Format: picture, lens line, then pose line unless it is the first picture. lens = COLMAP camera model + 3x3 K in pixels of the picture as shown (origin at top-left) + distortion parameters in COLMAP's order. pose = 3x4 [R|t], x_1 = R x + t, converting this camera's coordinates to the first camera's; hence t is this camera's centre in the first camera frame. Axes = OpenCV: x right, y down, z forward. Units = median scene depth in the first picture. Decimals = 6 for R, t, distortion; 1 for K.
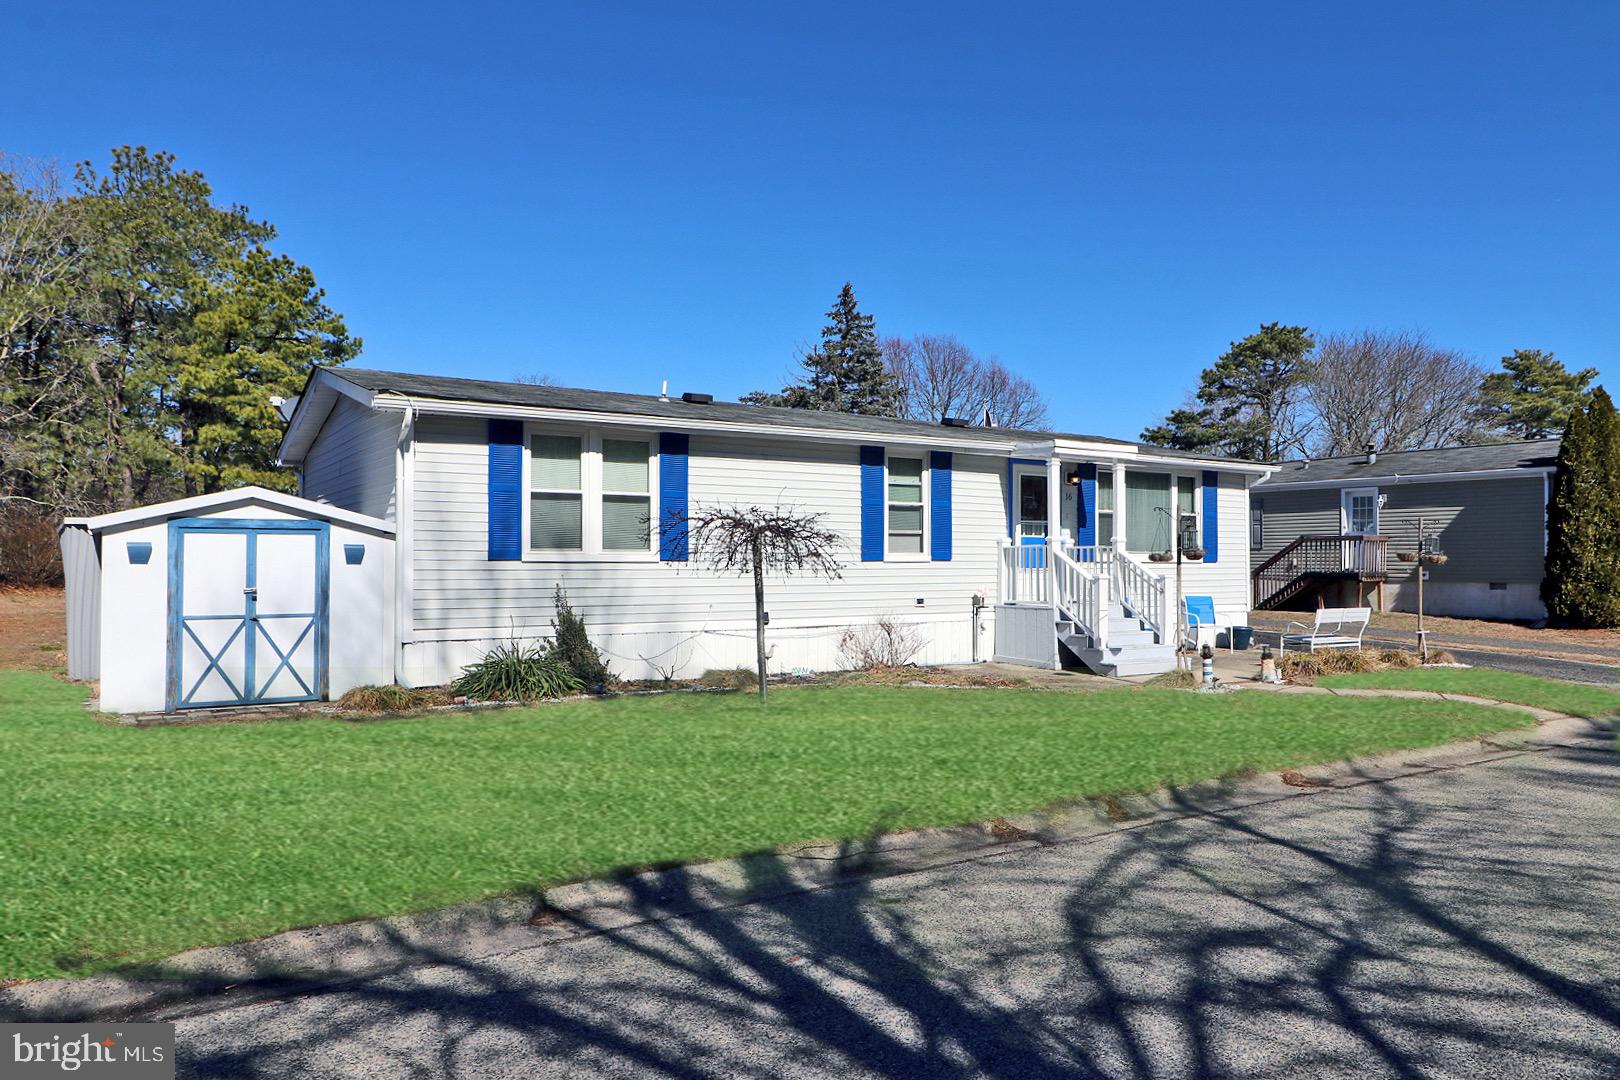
lens RADIAL K [[1131.5, 0, 809.9], [0, 1131.5, 543.7], [0, 0, 1]] dist [0.001914, -0.000017]
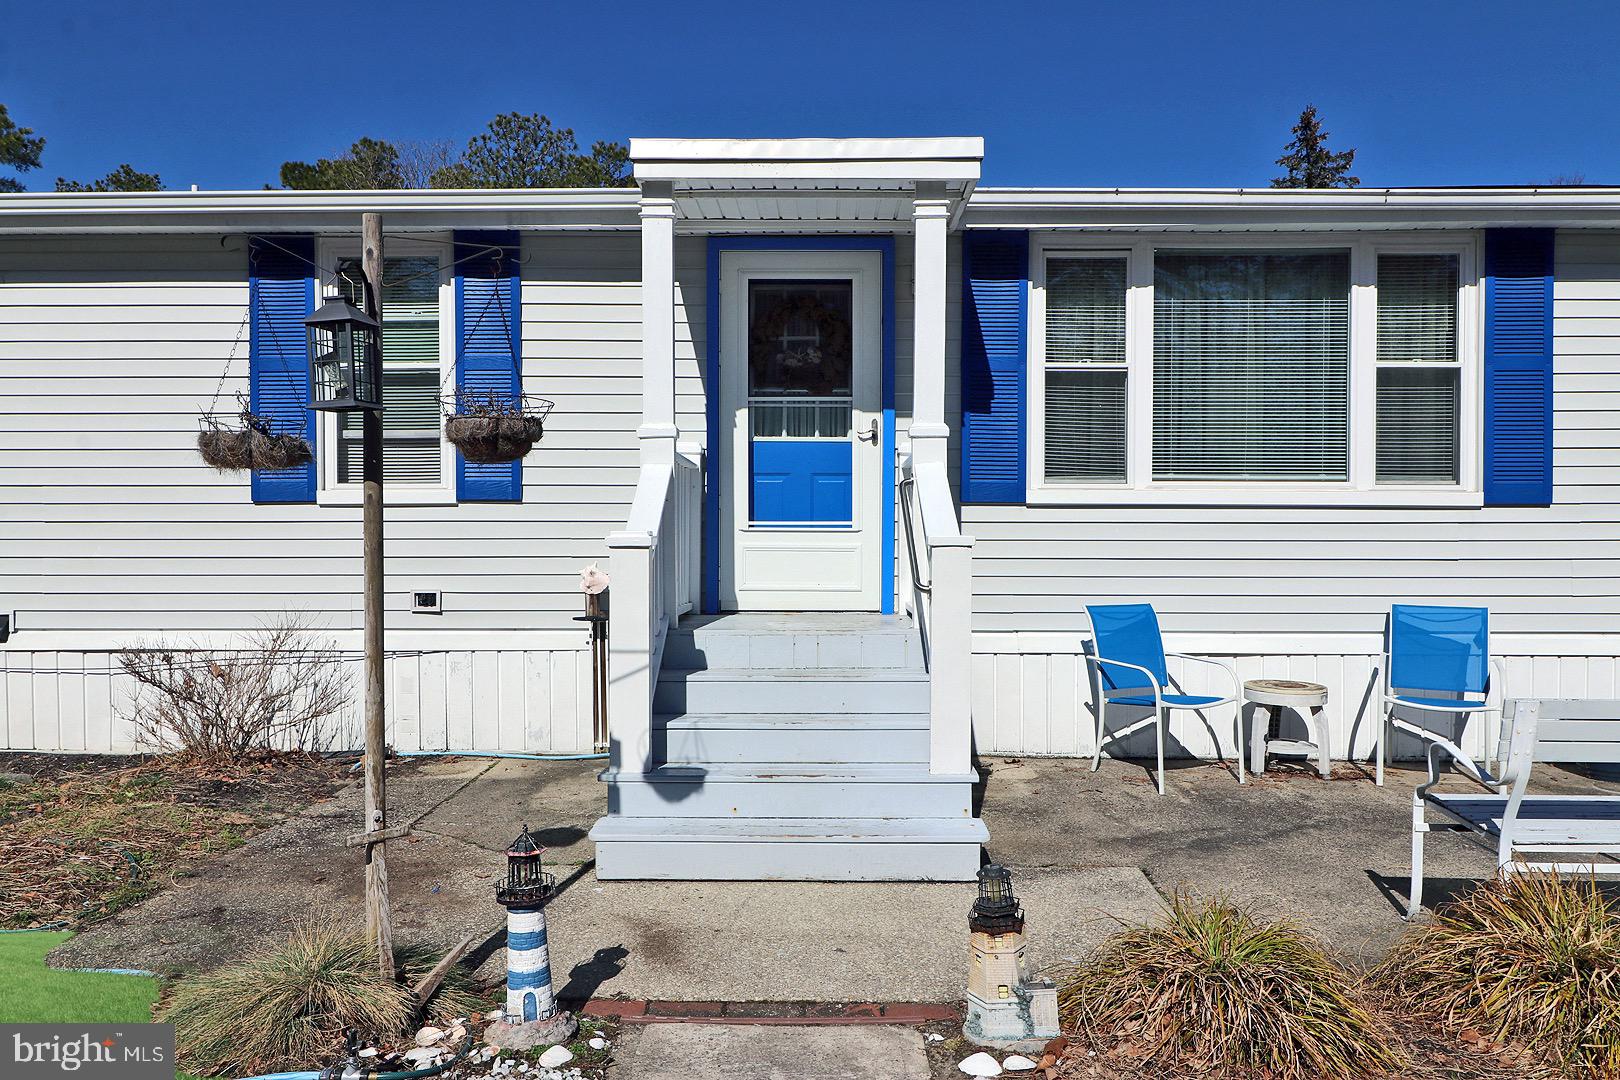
lens RADIAL K [[2096.4, 0, 810.0], [0, 2096.4, 538.9], [0, 0, 1]] dist [0.035077, 0.000000]
pose [[0.819850, 0.010217, -0.572487, 0.545098], [0.009027, 0.999486, 0.030765, 0.004975], [0.572507, -0.030390, 0.819336, 0.376390]]
